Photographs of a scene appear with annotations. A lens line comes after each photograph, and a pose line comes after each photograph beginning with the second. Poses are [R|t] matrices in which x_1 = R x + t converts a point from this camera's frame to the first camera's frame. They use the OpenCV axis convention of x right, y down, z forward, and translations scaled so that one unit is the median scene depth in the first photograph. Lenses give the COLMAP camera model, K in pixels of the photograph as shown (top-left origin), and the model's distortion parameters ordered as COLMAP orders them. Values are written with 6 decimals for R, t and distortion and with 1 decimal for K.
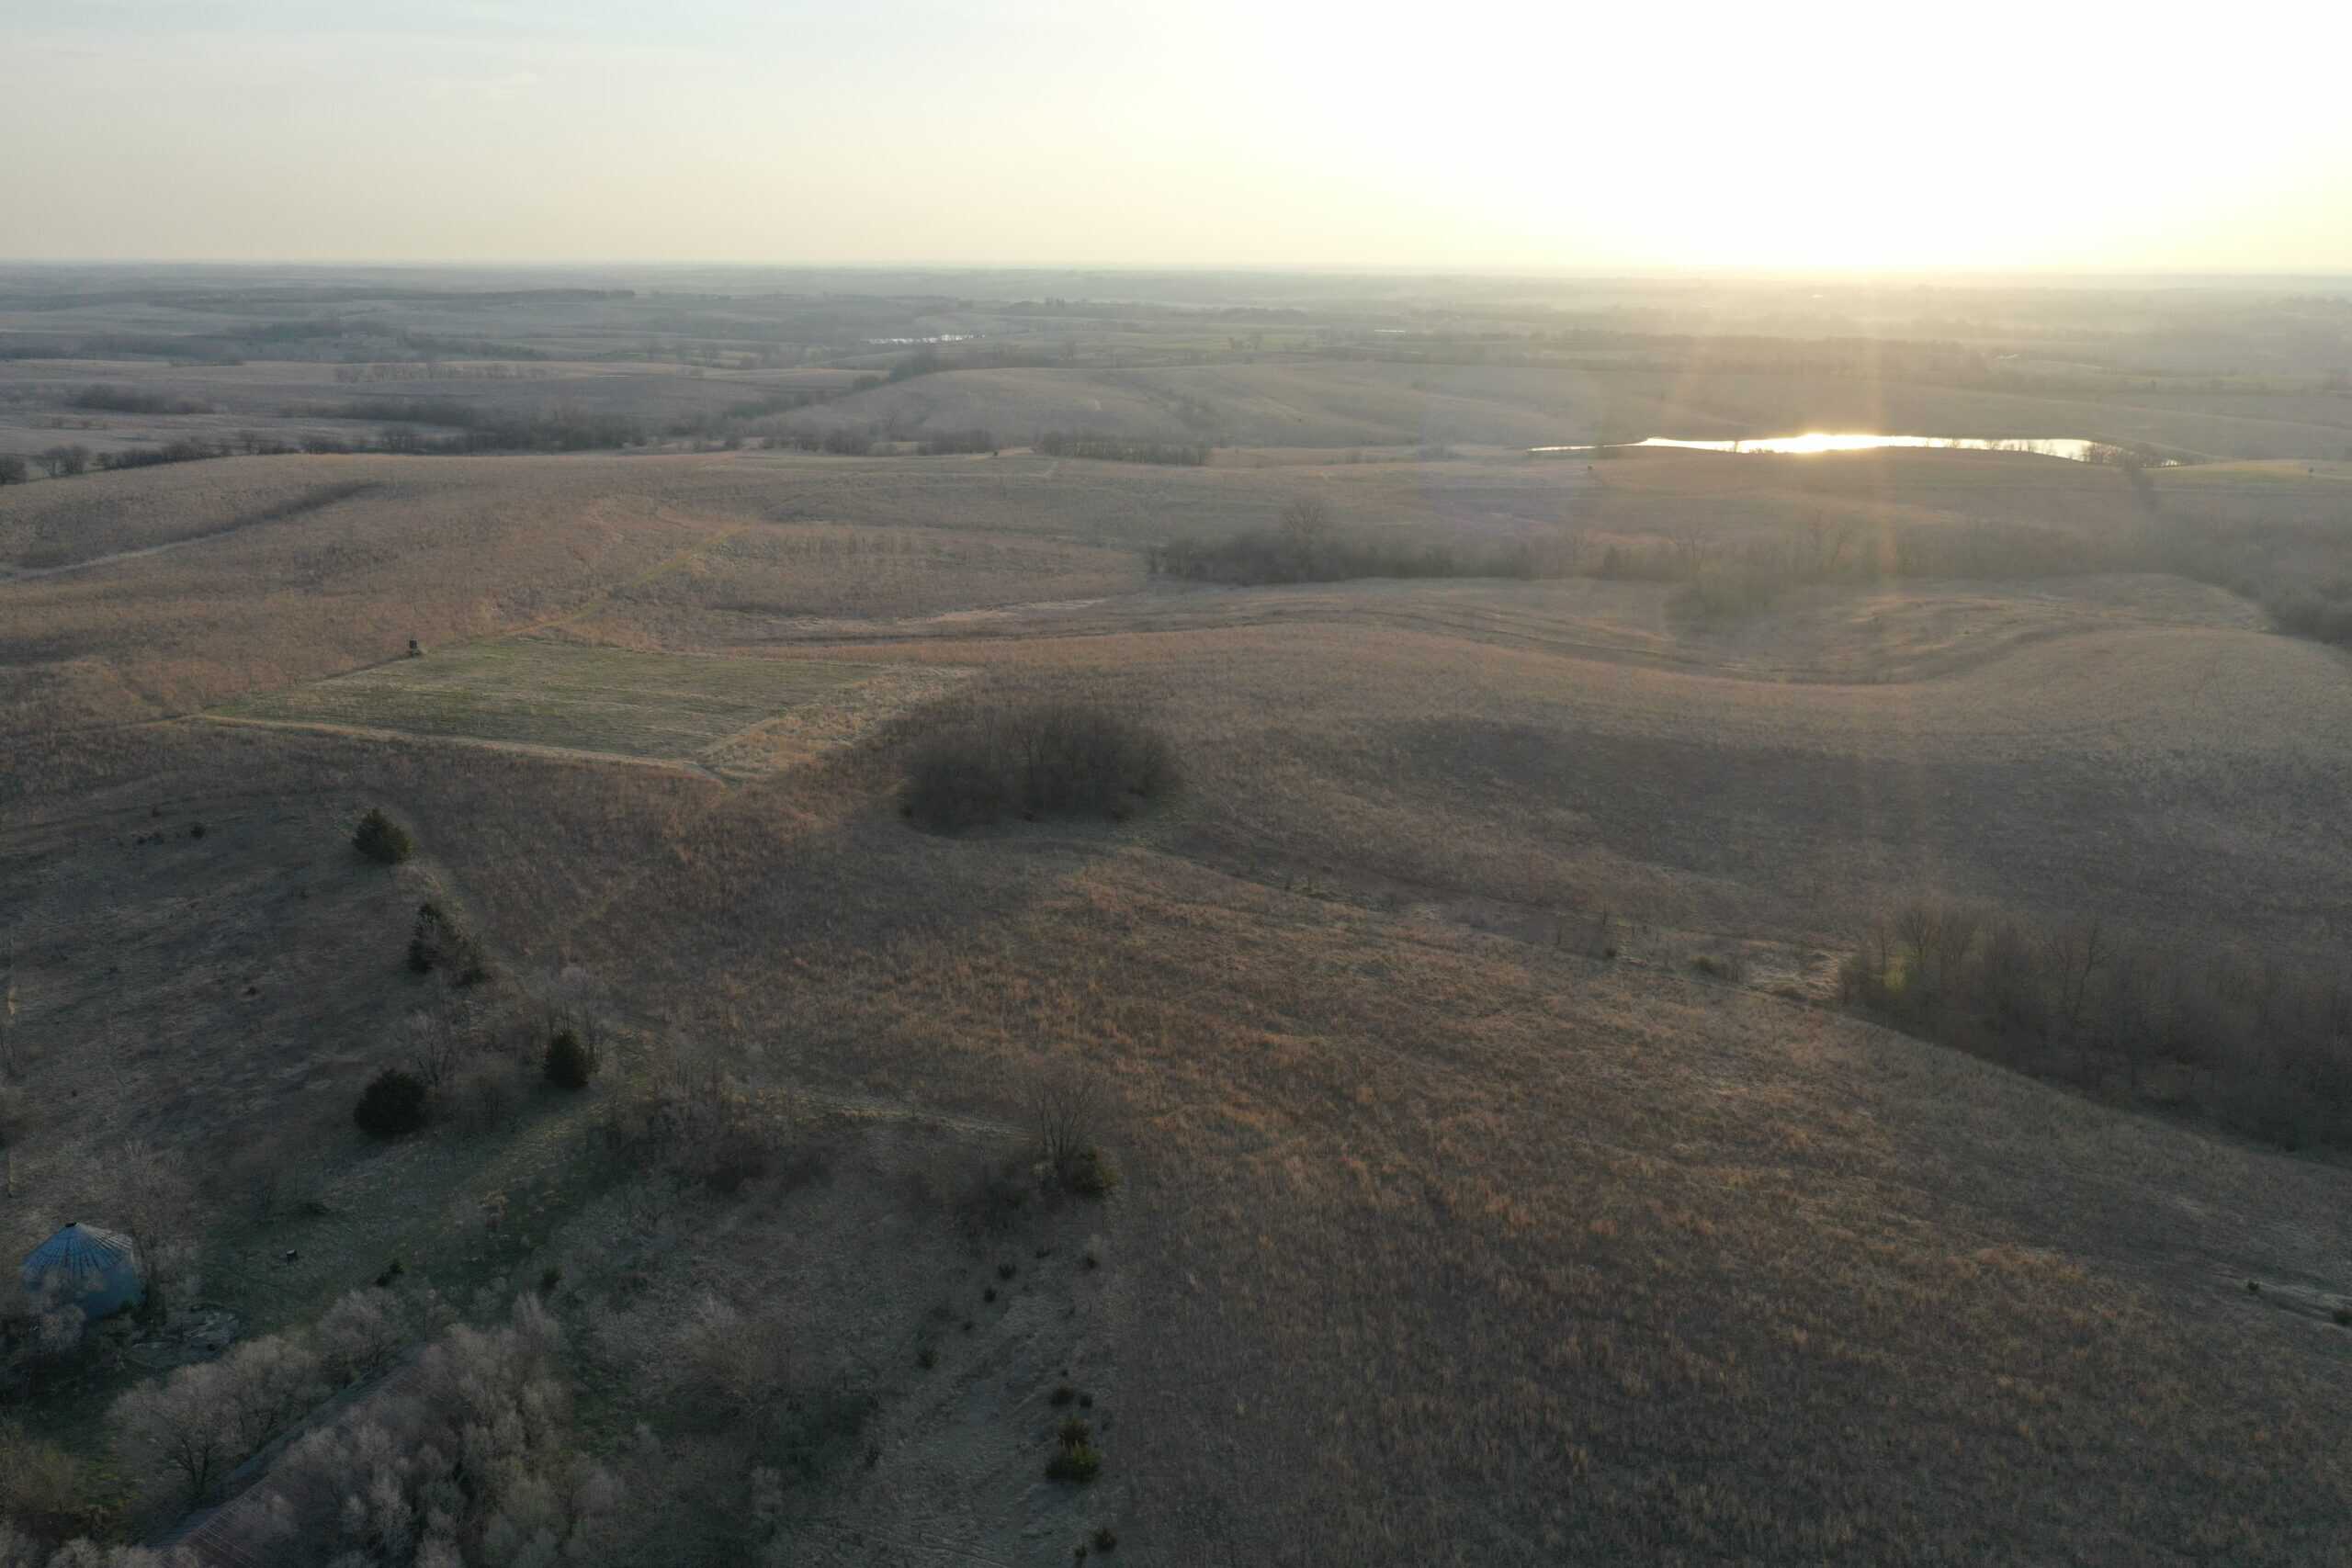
lens RADIAL K [[1862.9, 0, 1169.0], [0, 1862.9, 782.9], [0, 0, 1]] dist [-0.001986, -0.002477]
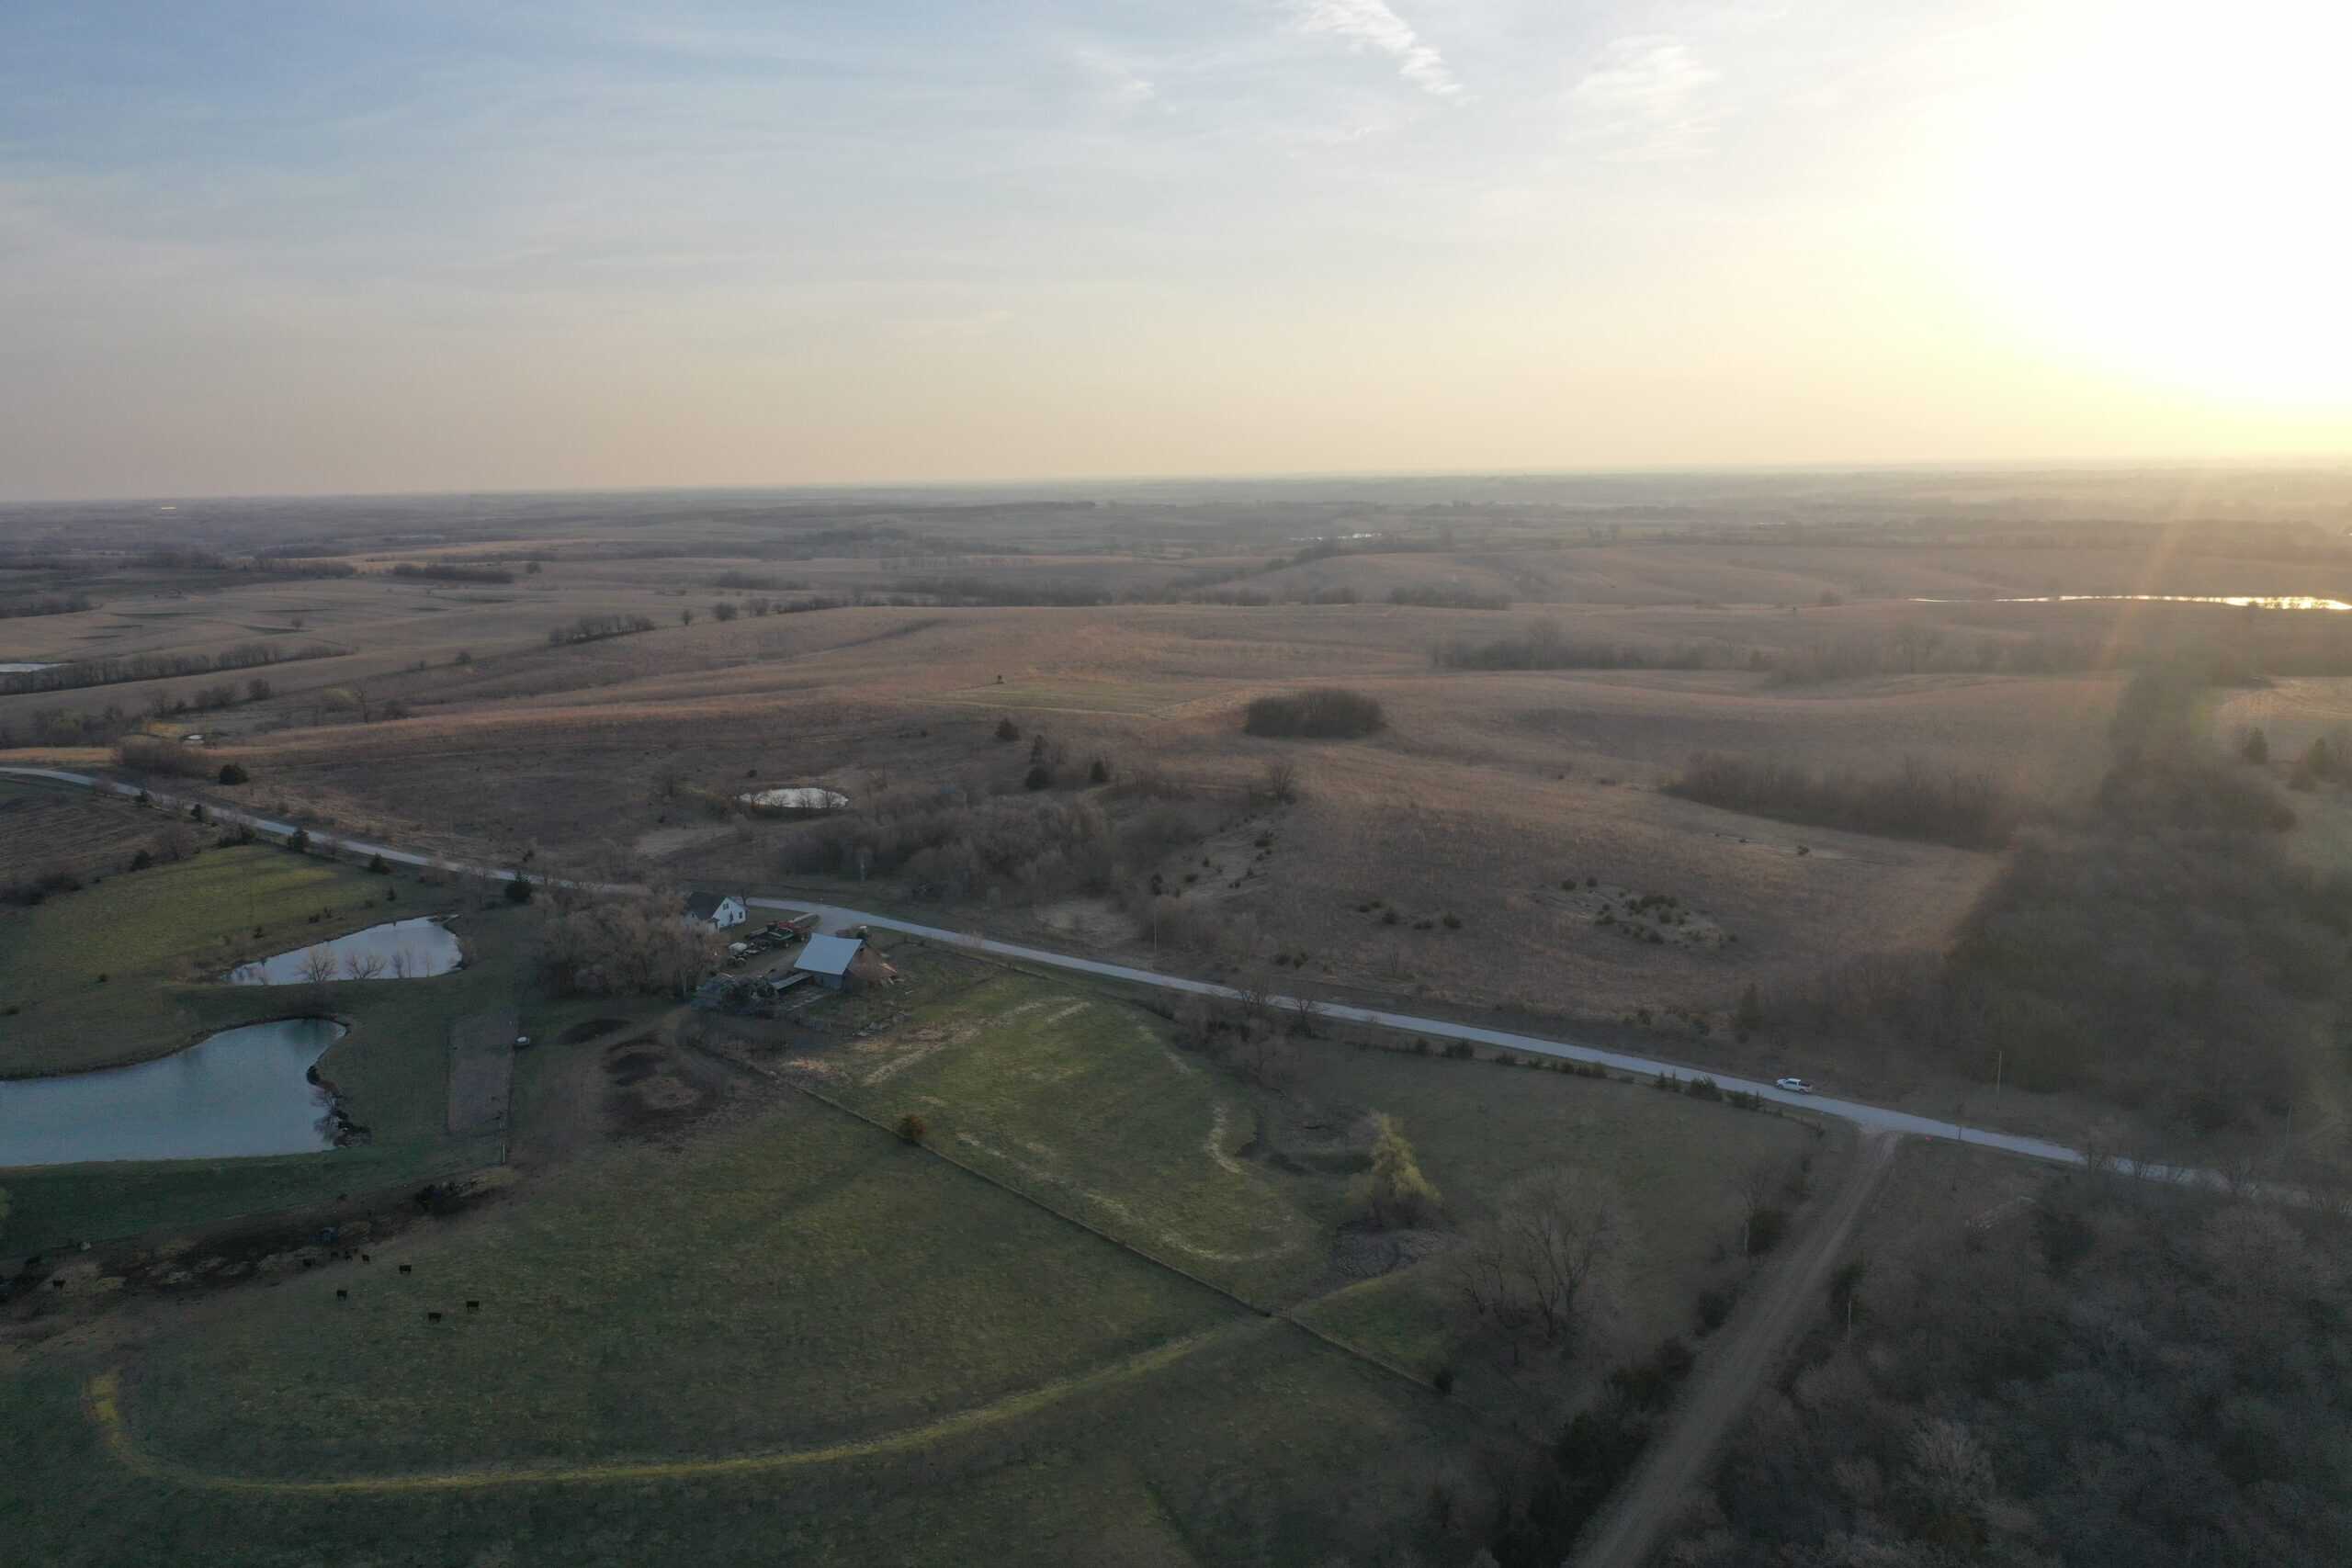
lens RADIAL K [[1862.9, 0, 1169.0], [0, 1862.9, 782.9], [0, 0, 1]] dist [-0.001986, -0.002477]
pose [[0.973926, 0.013761, -0.226448, 0.117453], [-0.037889, 0.994006, -0.102550, 0.138935], [0.223679, 0.108455, 0.968610, -0.487271]]
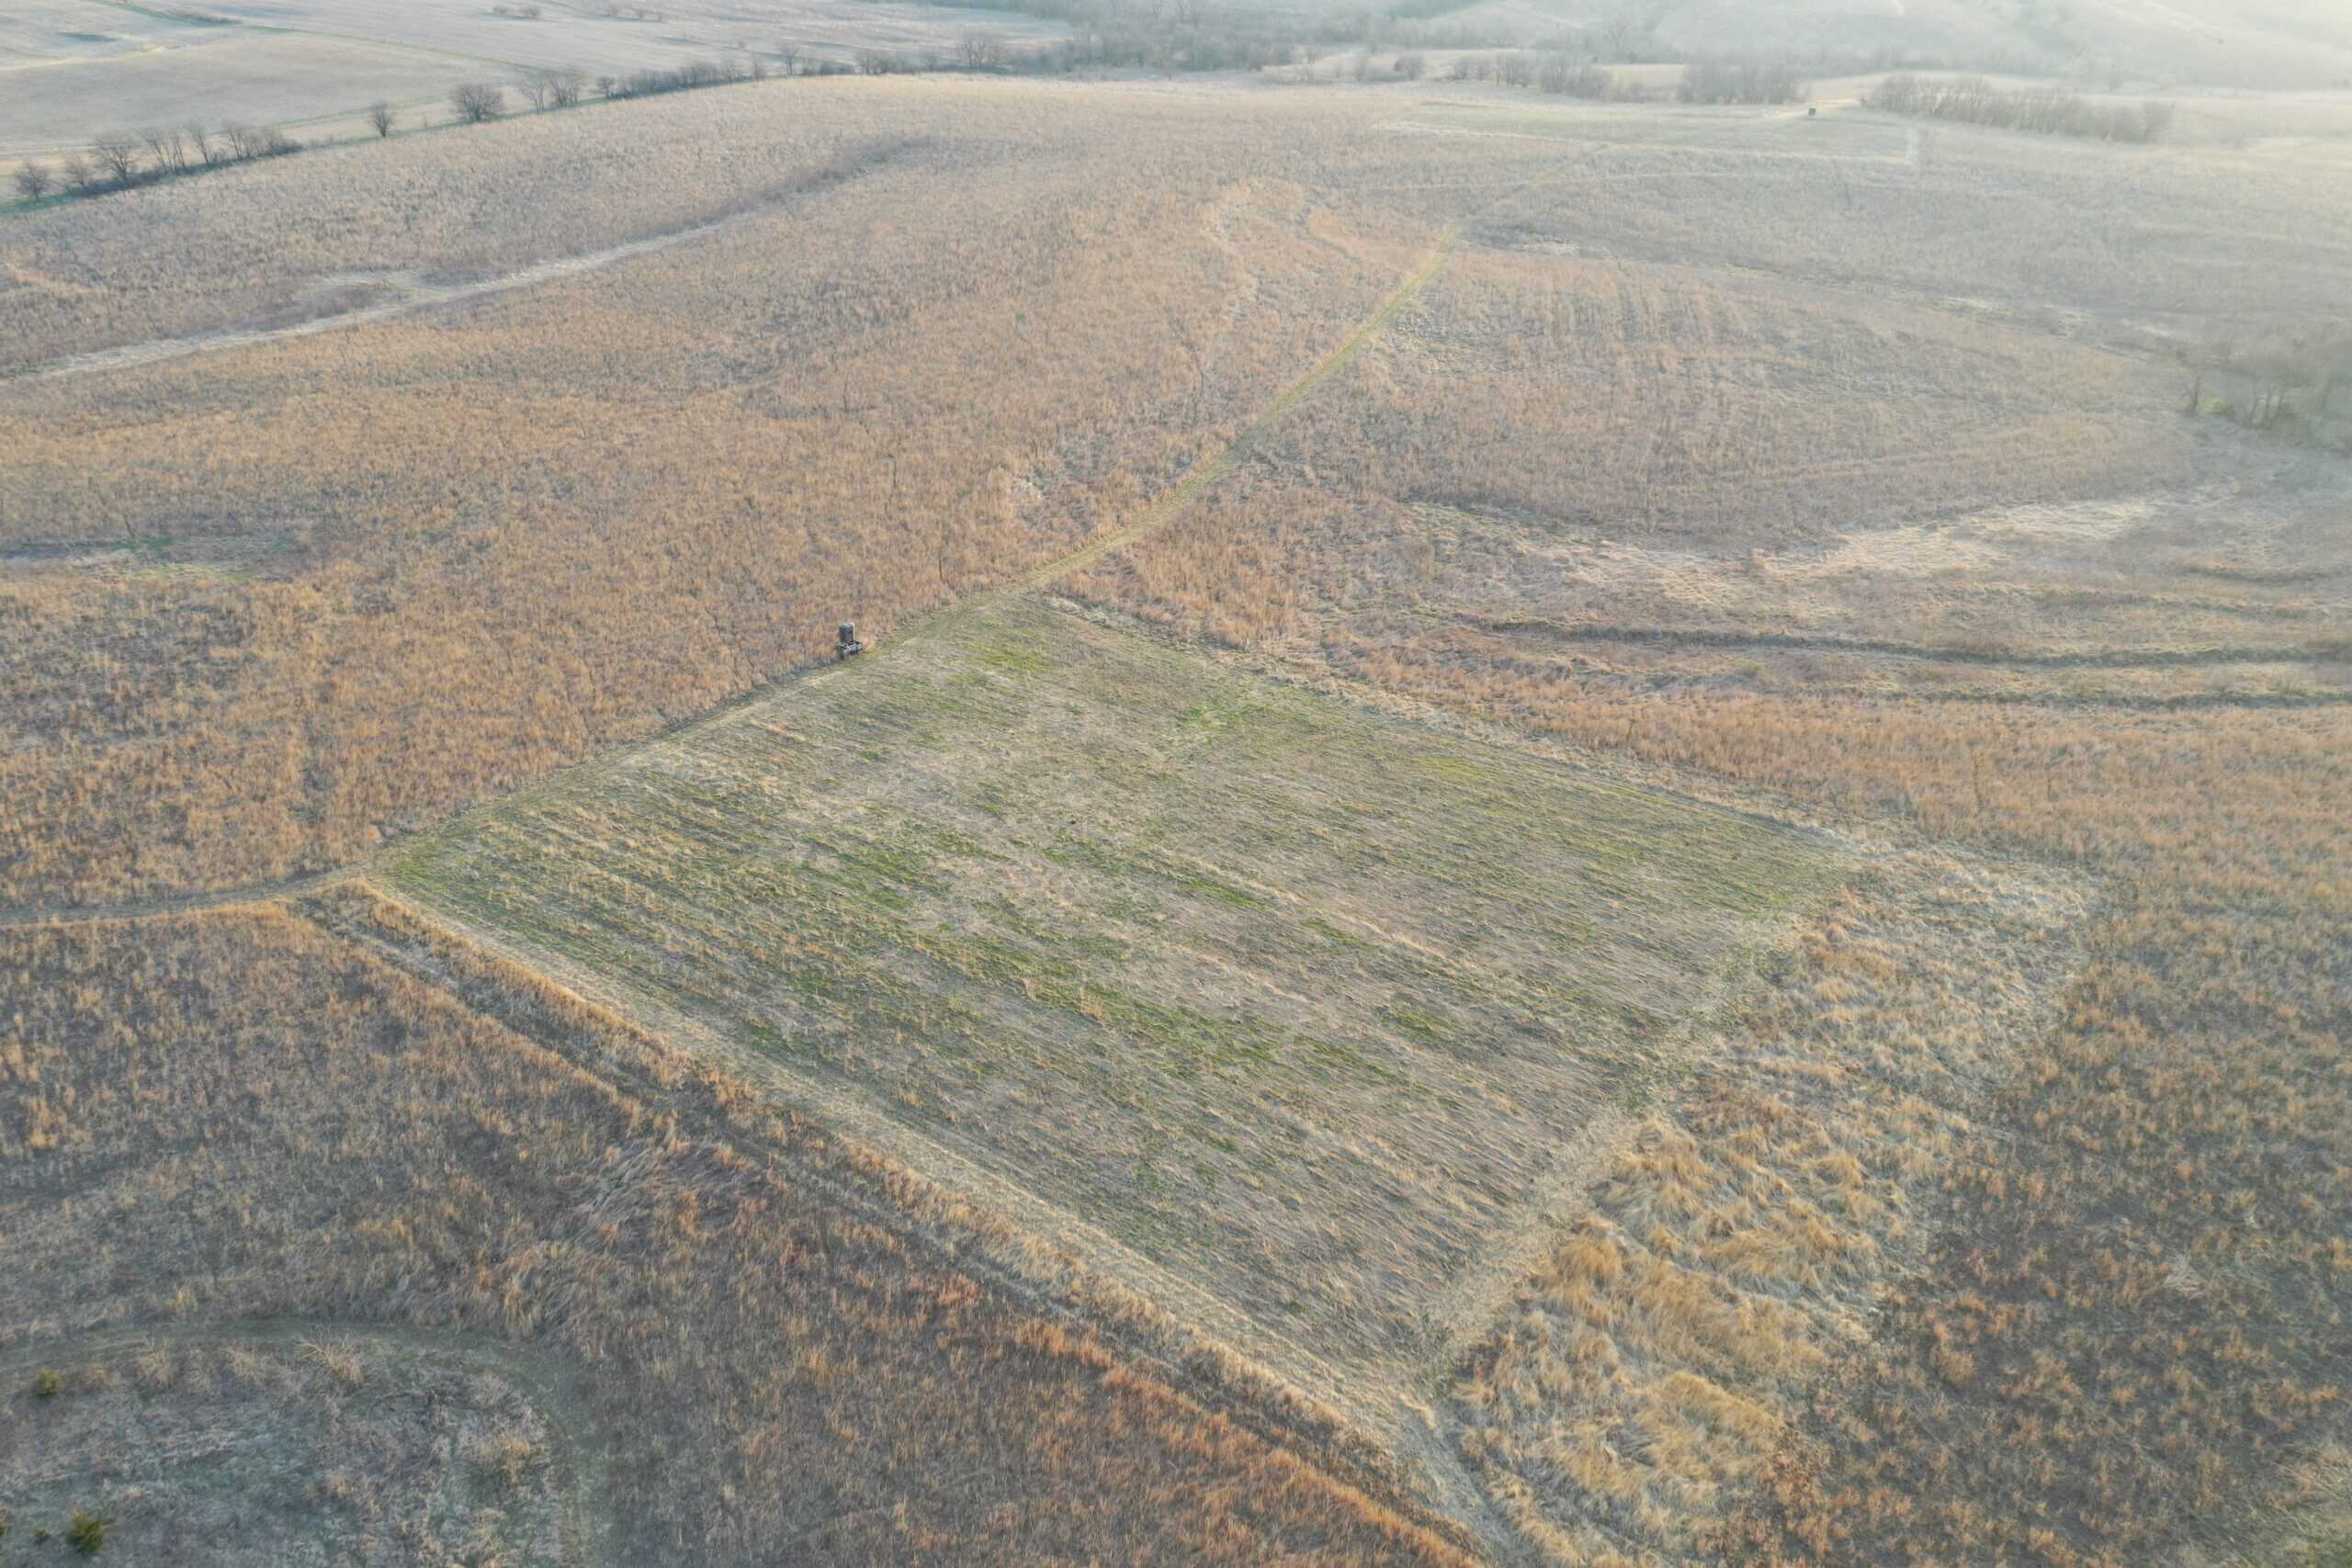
lens RADIAL K [[1855.9, 0, 1168.6], [0, 1855.9, 782.9], [0, 0, 1]] dist [0.001384, -0.009961]
pose [[0.948122, 0.142599, -0.284132, -0.113530], [-0.077946, 0.970747, 0.227099, -0.100676], [0.308205, -0.193171, 0.931502, 0.357425]]
